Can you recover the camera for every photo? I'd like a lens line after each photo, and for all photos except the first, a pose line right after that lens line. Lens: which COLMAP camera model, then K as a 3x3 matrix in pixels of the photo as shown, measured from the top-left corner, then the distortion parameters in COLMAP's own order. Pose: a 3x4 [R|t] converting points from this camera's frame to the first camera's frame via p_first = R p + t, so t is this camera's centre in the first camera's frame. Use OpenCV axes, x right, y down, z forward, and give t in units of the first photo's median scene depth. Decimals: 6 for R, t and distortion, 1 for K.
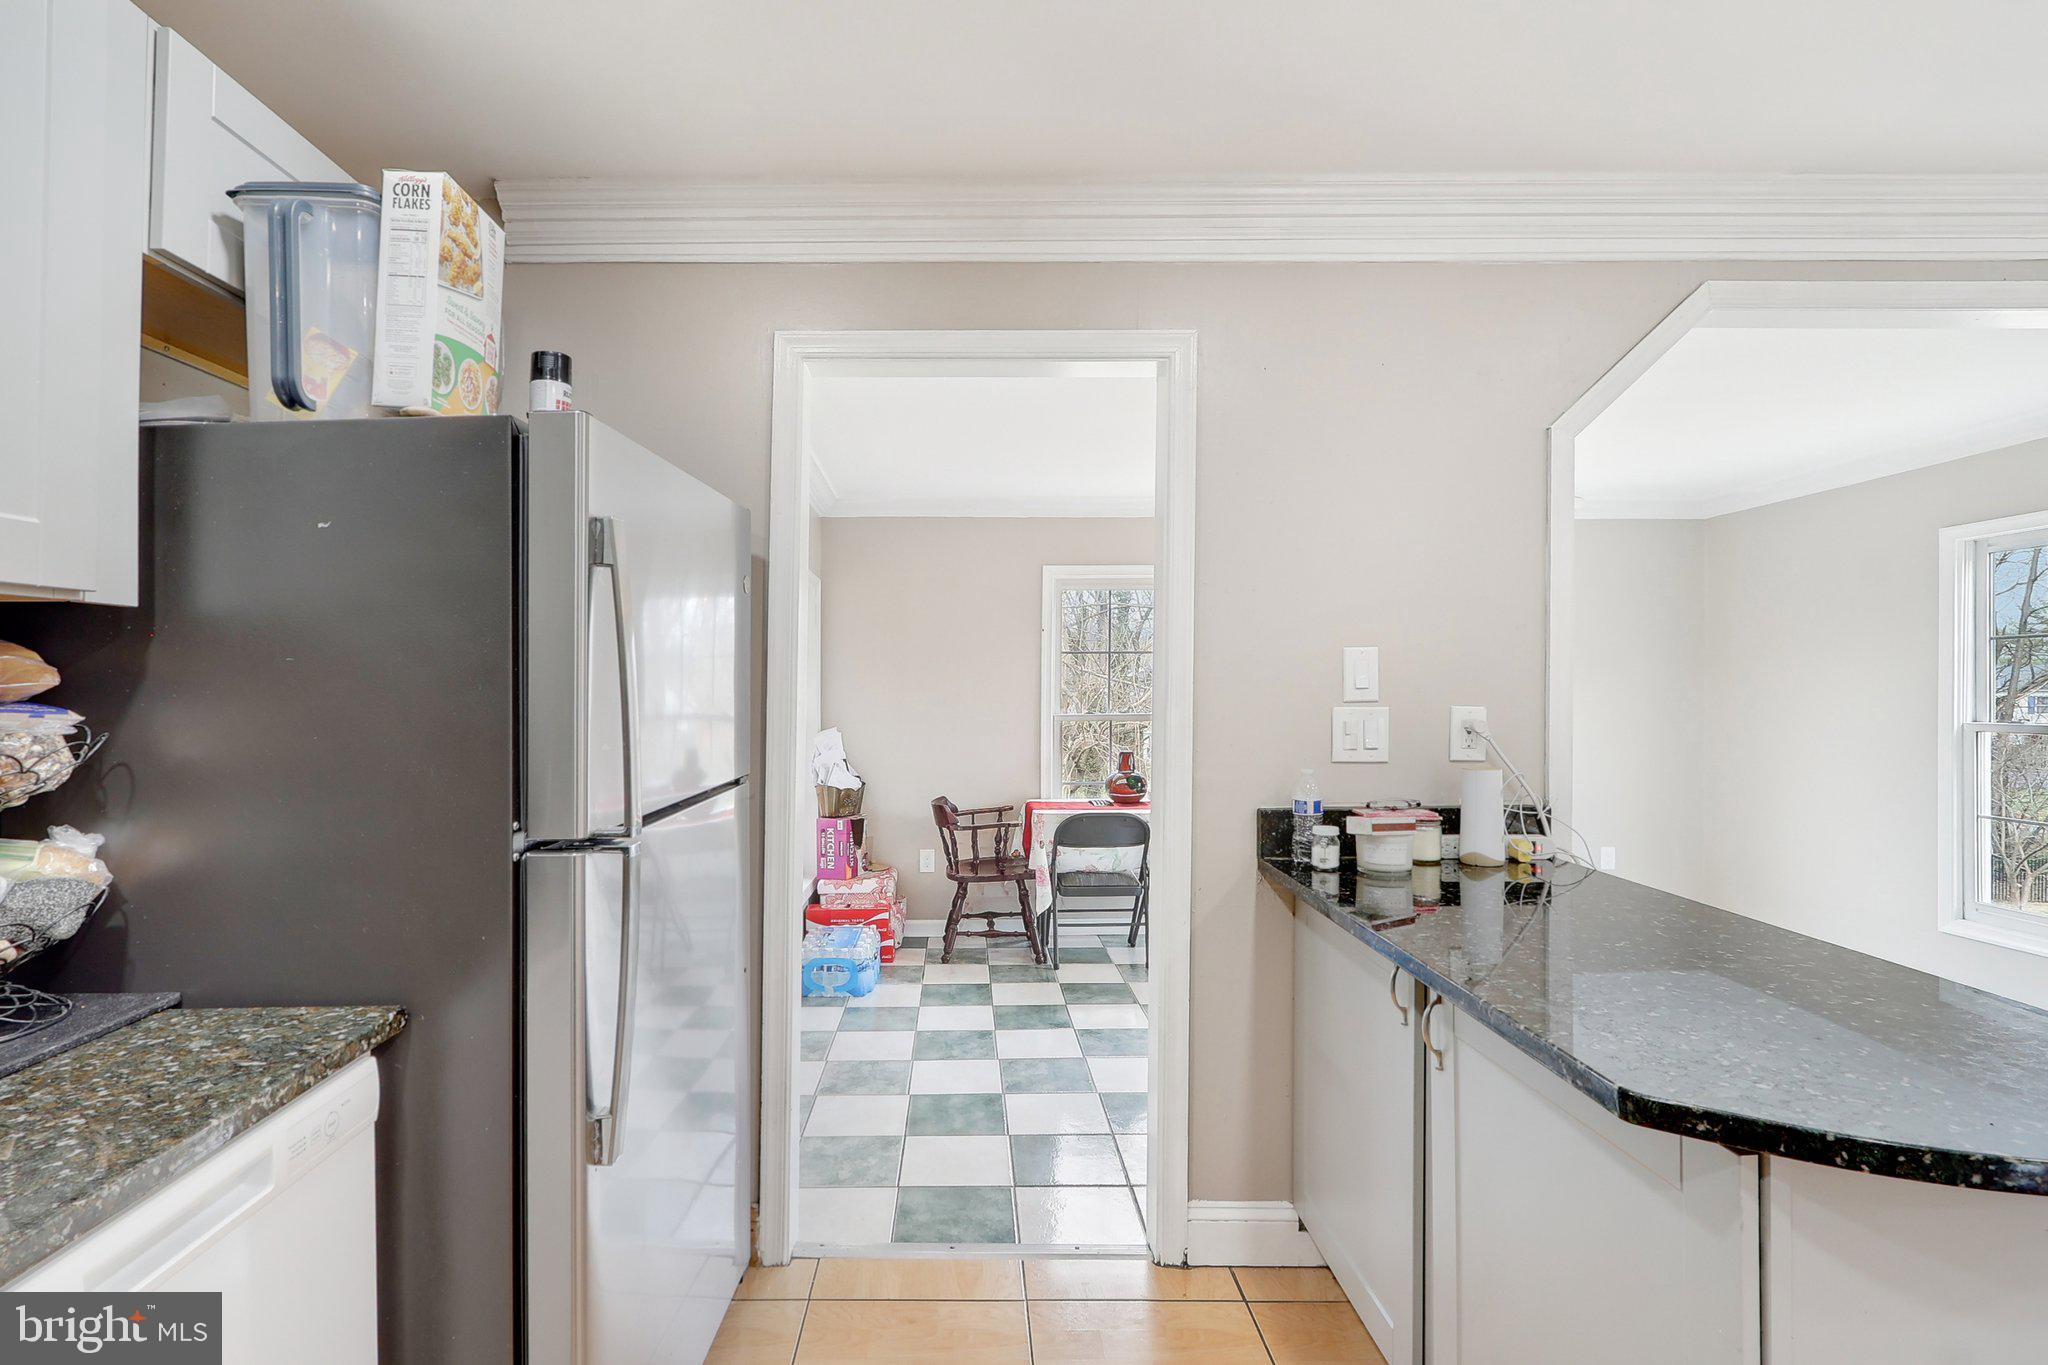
lens RADIAL K [[990.6, 0, 966.5], [0, 990.6, 678.3], [0, 0, 1]] dist [-0.001575, -0.000071]
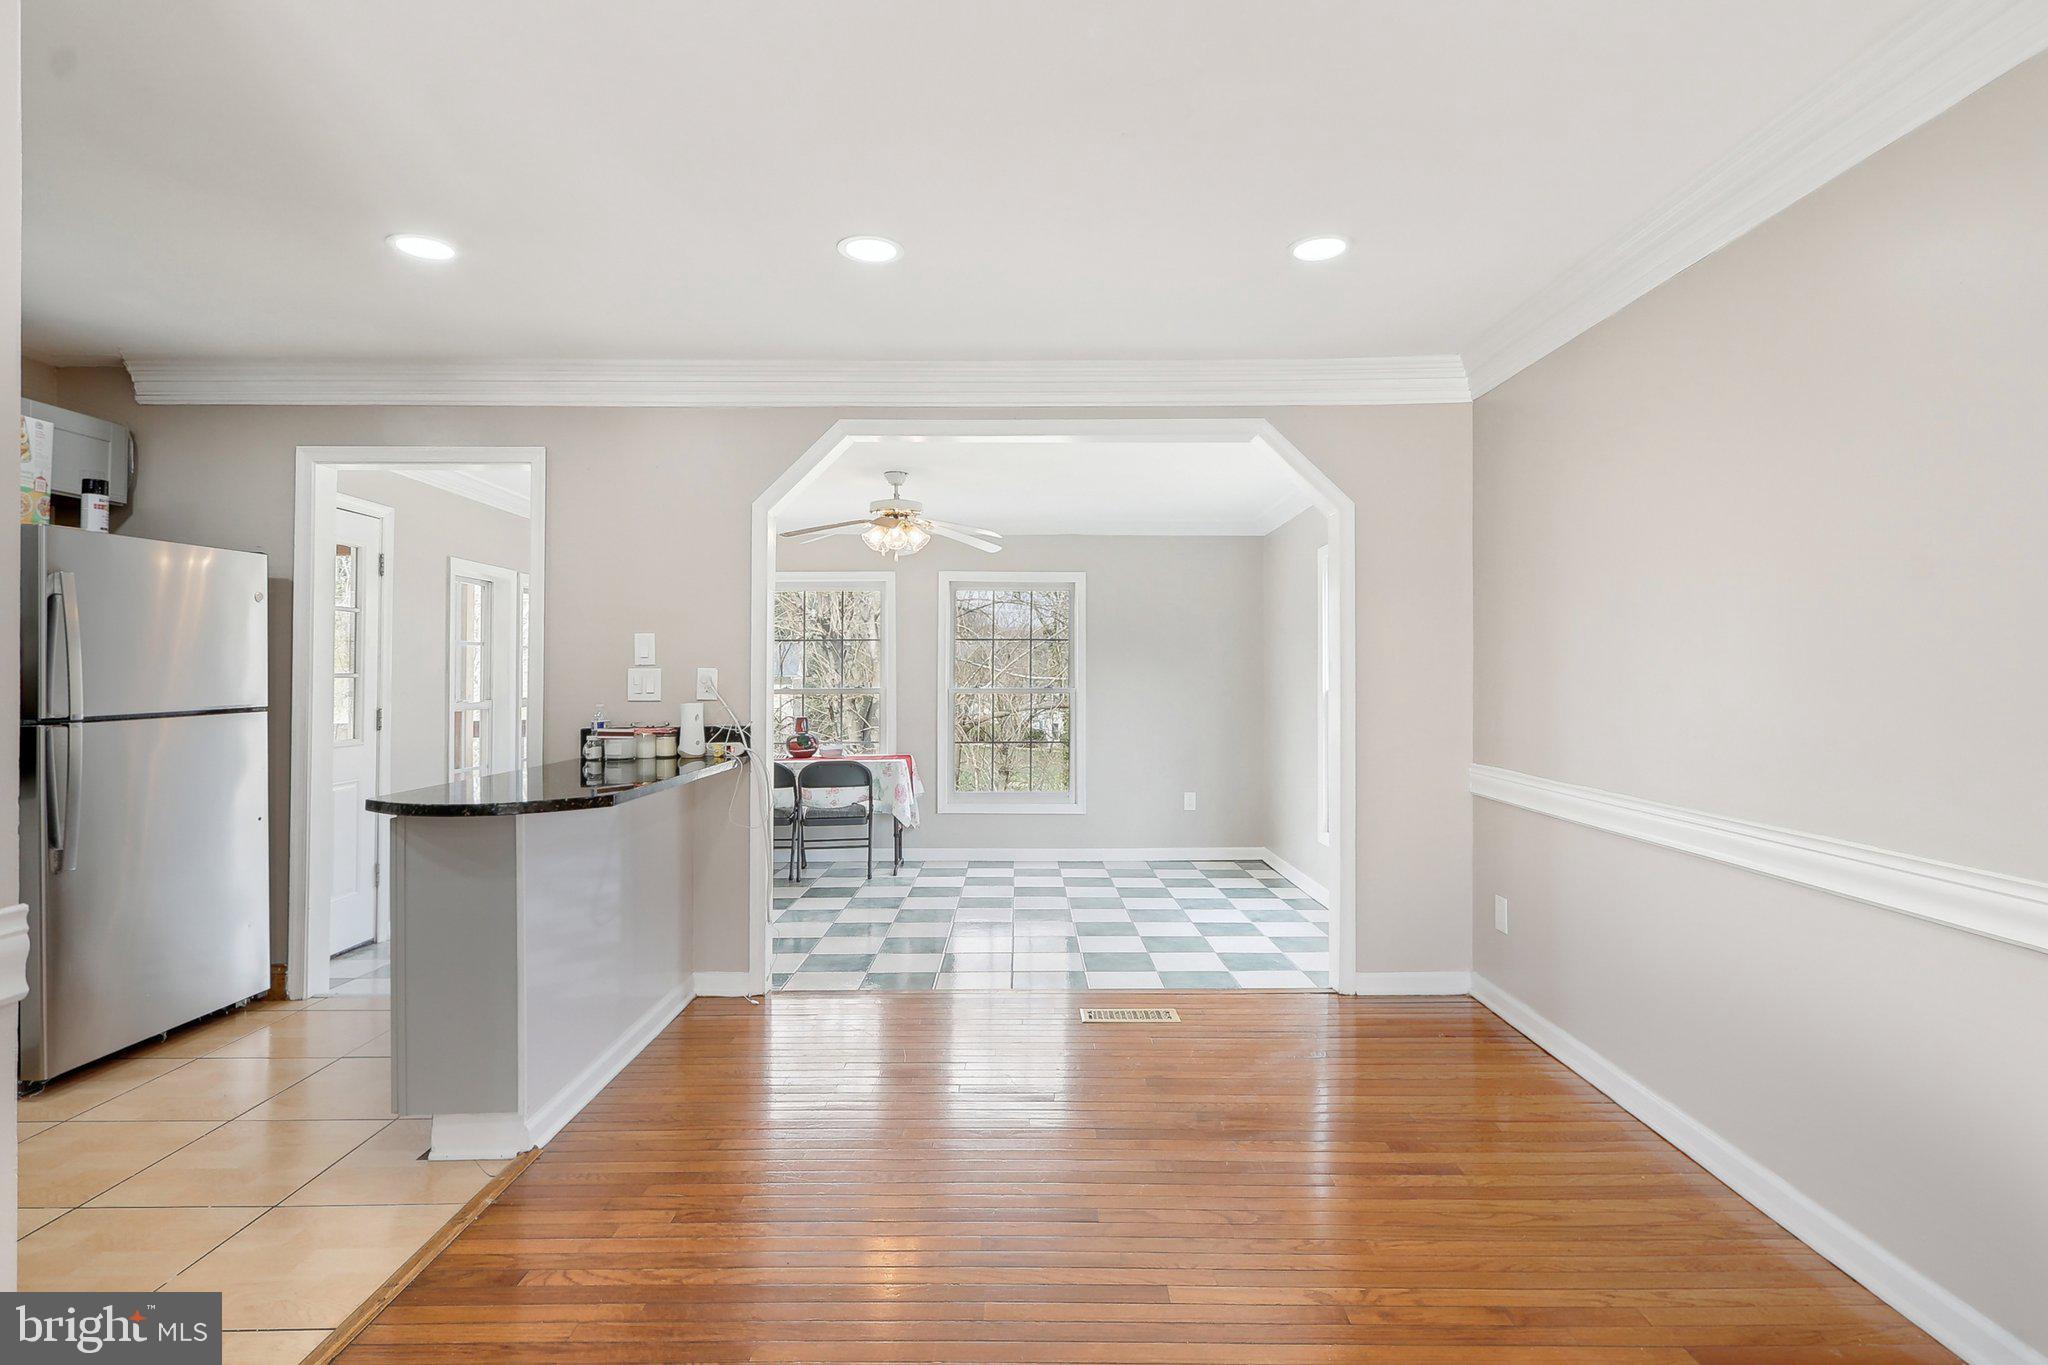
lens RADIAL K [[1012.5, 0, 1034.5], [0, 1012.5, 663.3], [0, 0, 1]] dist [0.001984, 0.000509]
pose [[0.999994, -0.001971, 0.002881, 1.101649], [0.001998, 0.999955, -0.009313, 0.039648], [-0.002862, 0.009318, 0.999952, -0.762729]]
